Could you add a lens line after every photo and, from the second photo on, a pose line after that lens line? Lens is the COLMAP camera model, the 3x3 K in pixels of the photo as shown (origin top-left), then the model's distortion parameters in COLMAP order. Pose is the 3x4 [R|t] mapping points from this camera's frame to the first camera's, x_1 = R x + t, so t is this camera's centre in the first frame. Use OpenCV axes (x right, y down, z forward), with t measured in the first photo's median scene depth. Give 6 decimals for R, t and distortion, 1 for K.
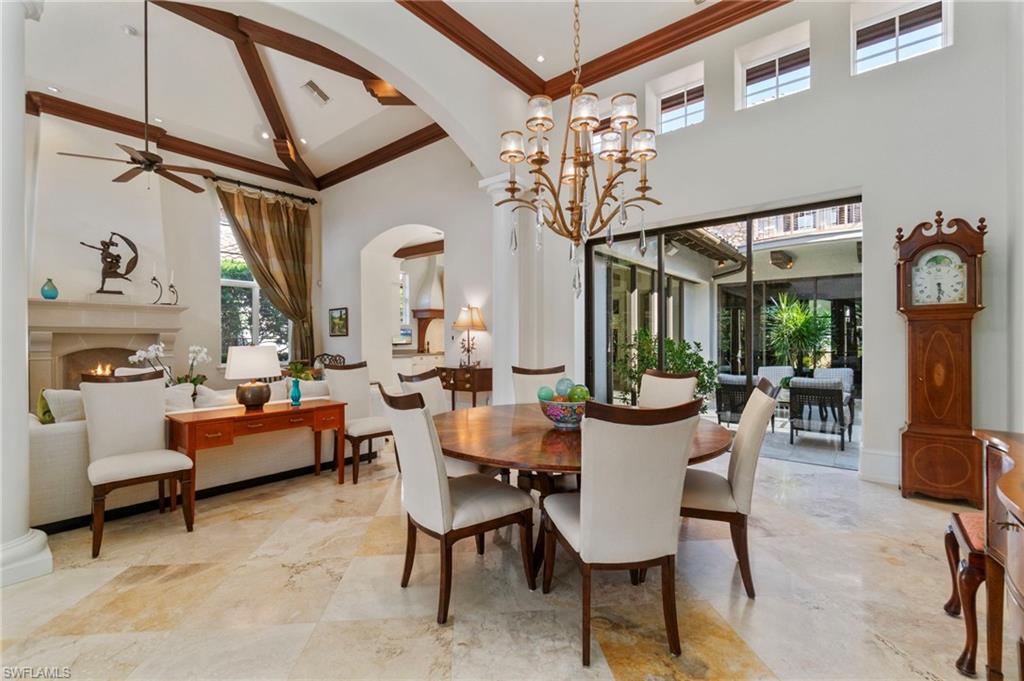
lens RADIAL K [[444.3, 0, 512.0], [0, 444.3, 340.5], [0, 0, 1]] dist [0.000347, -0.000212]
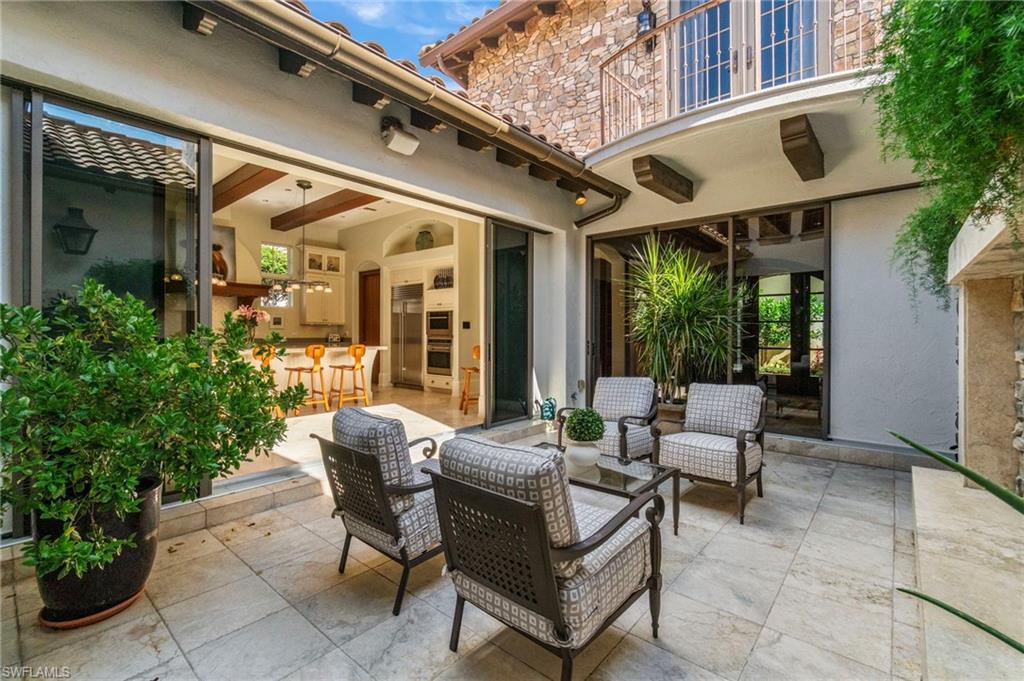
lens RADIAL K [[444.3, 0, 512.0], [0, 444.3, 340.5], [0, 0, 1]] dist [0.000347, -0.000212]
pose [[0.999626, 0.002178, -0.027247, 0.379825], [-0.001638, 0.999802, 0.019839, 0.005133], [0.027285, -0.019787, 0.999432, 0.387545]]
